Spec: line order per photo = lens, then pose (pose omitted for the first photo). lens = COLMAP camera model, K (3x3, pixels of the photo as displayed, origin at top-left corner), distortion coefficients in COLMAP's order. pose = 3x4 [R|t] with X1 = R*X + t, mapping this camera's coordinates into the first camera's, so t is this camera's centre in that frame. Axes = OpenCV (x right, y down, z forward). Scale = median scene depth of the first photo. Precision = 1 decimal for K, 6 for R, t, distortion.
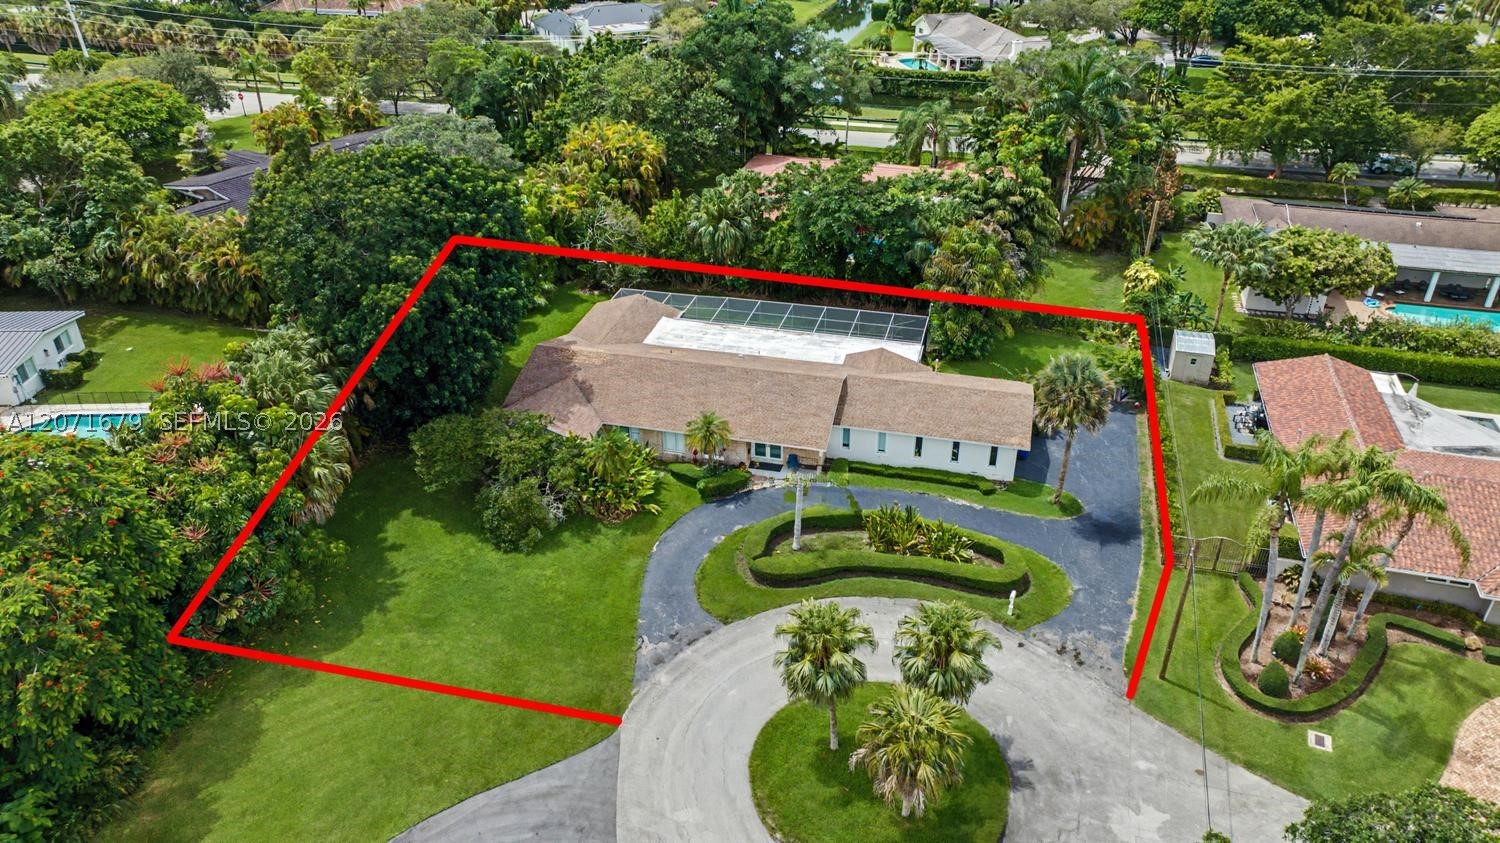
lens RADIAL K [[1047.8, 0, 750.0], [0, 1047.8, 421.5], [0, 0, 1]] dist [-0.028207, 0.002561]
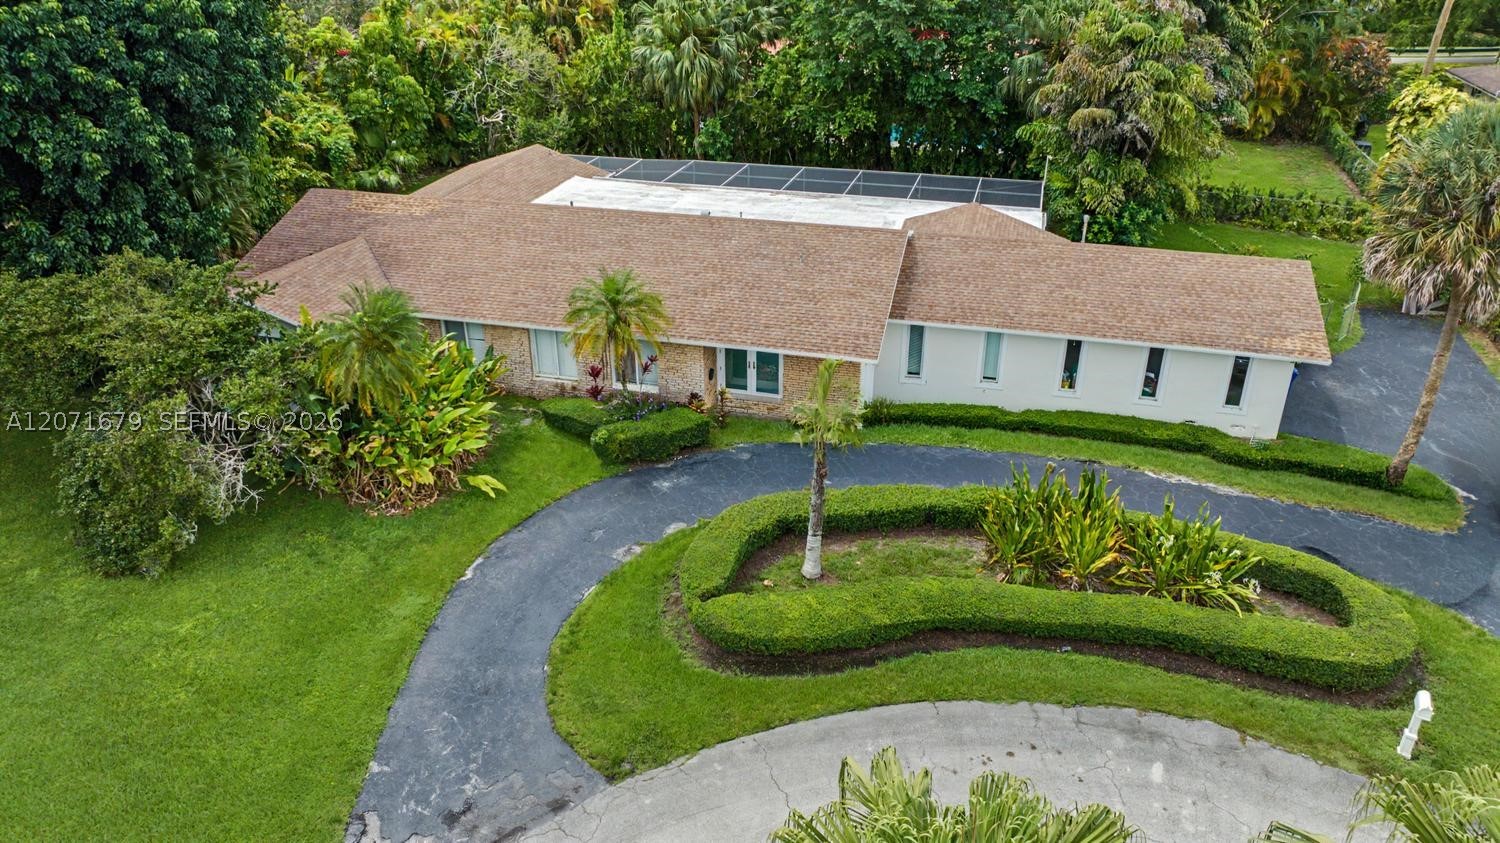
lens RADIAL K [[1047.8, 0, 750.0], [0, 1047.8, 421.5], [0, 0, 1]] dist [-0.028207, 0.002561]
pose [[0.999930, 0.007726, -0.008956, 0.021780], [-0.008213, 0.998416, -0.055653, 0.078679], [0.008512, 0.055722, 0.998410, 0.549022]]
